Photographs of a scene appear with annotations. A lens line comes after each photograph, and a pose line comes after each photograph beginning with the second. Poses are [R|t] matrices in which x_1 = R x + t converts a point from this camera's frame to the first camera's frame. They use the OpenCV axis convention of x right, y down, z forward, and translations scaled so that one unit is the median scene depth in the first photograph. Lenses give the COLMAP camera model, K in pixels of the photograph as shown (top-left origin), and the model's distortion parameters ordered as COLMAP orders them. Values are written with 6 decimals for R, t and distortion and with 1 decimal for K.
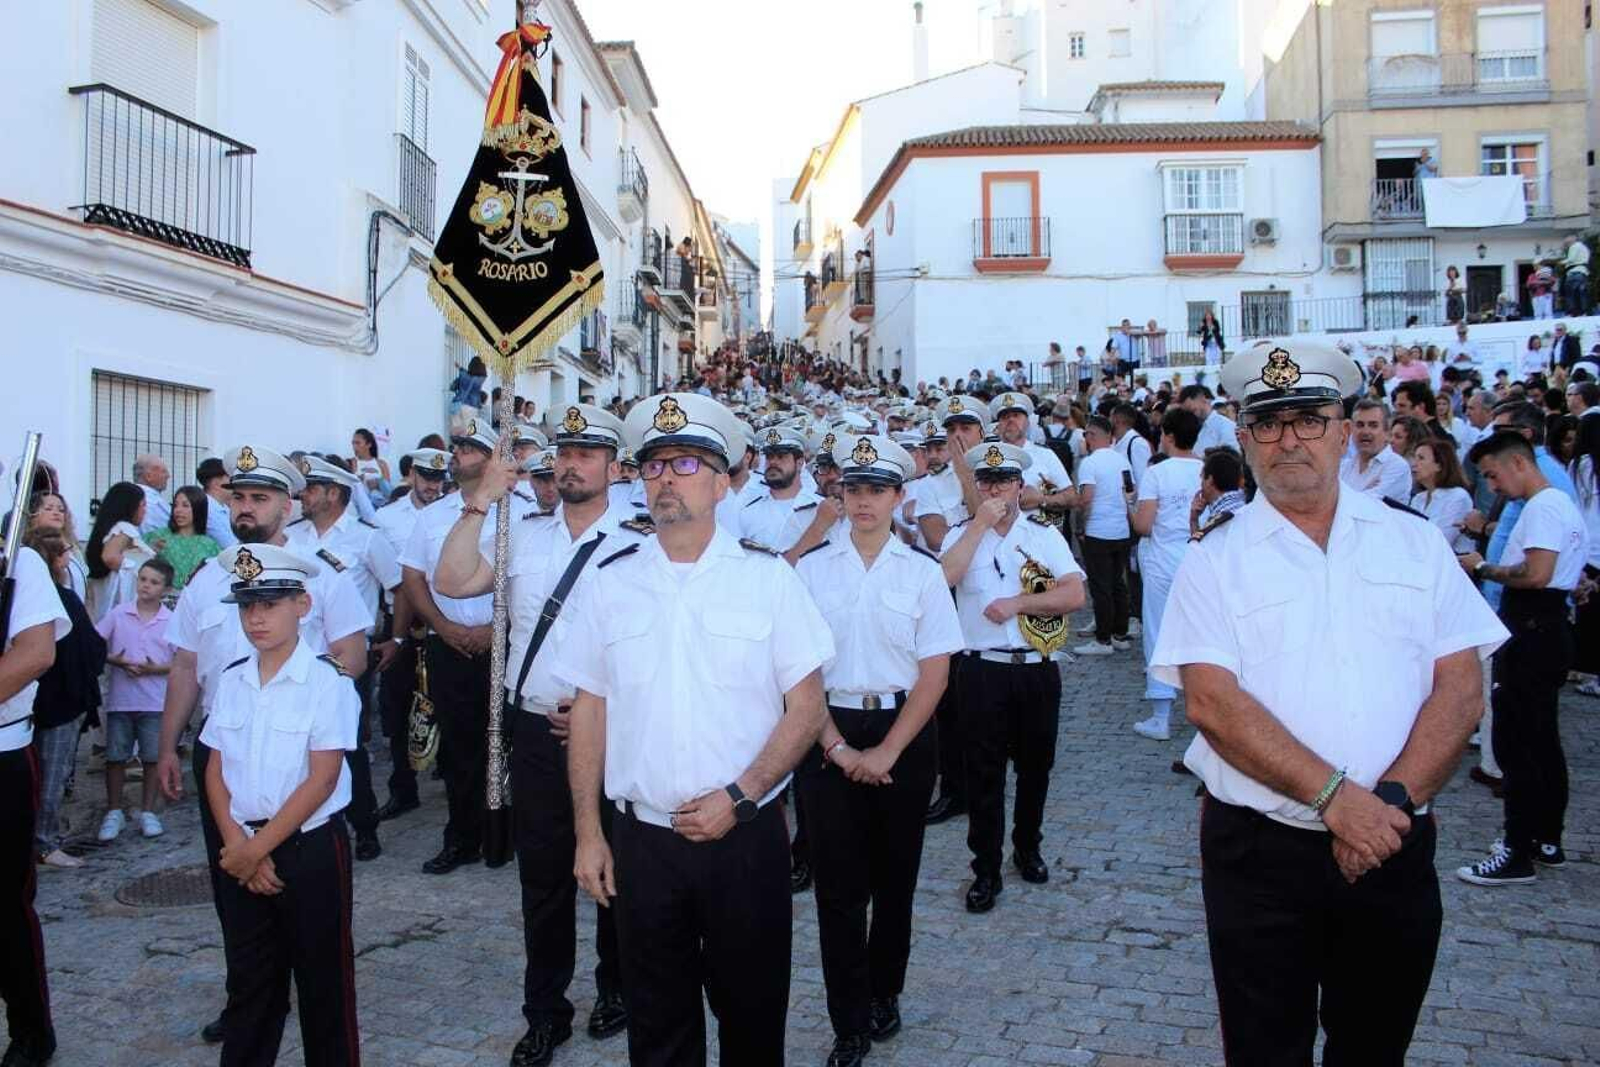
lens RADIAL K [[1325.6, 0, 800.0], [0, 1325.6, 533.5], [0, 0, 1]] dist [-0.152805, 0.147729]
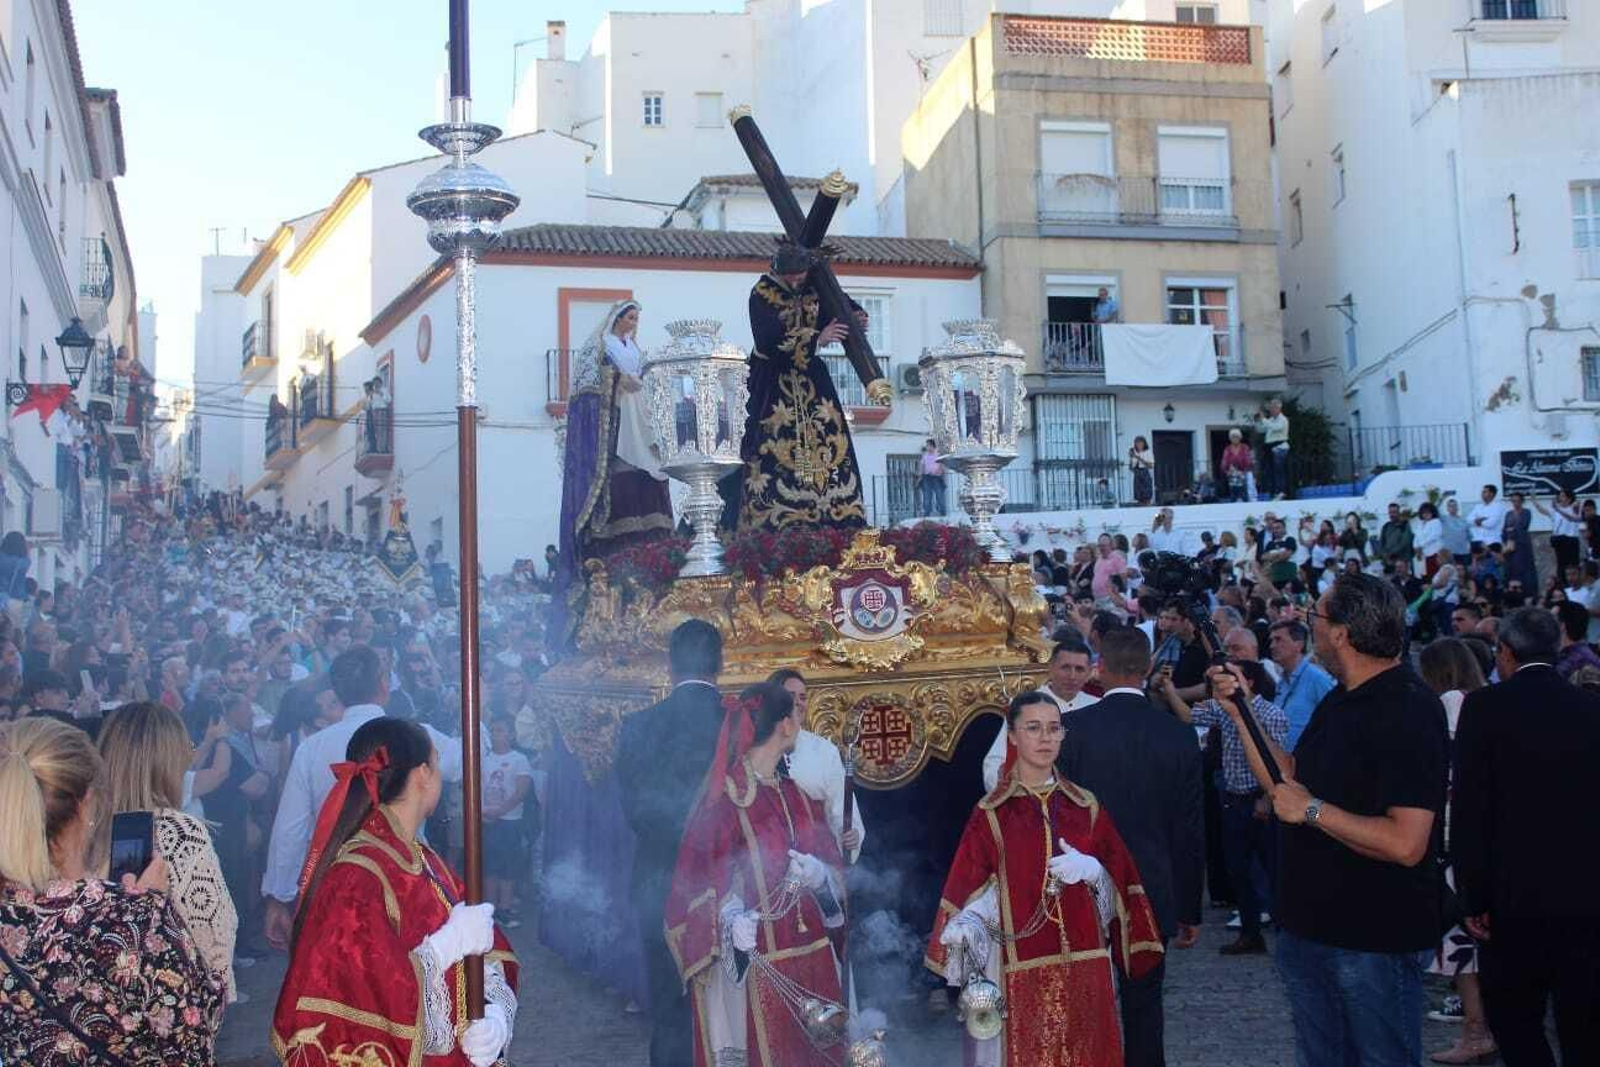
lens RADIAL K [[2011.7, 0, 818.5], [0, 2011.7, 539.3], [0, 0, 1]] dist [-0.052988, 0.024584]
pose [[0.946312, 0.023040, 0.322432, -0.094847], [0.015573, 0.993049, -0.116665, 0.006579], [-0.322879, 0.115423, 0.939376, -0.129783]]
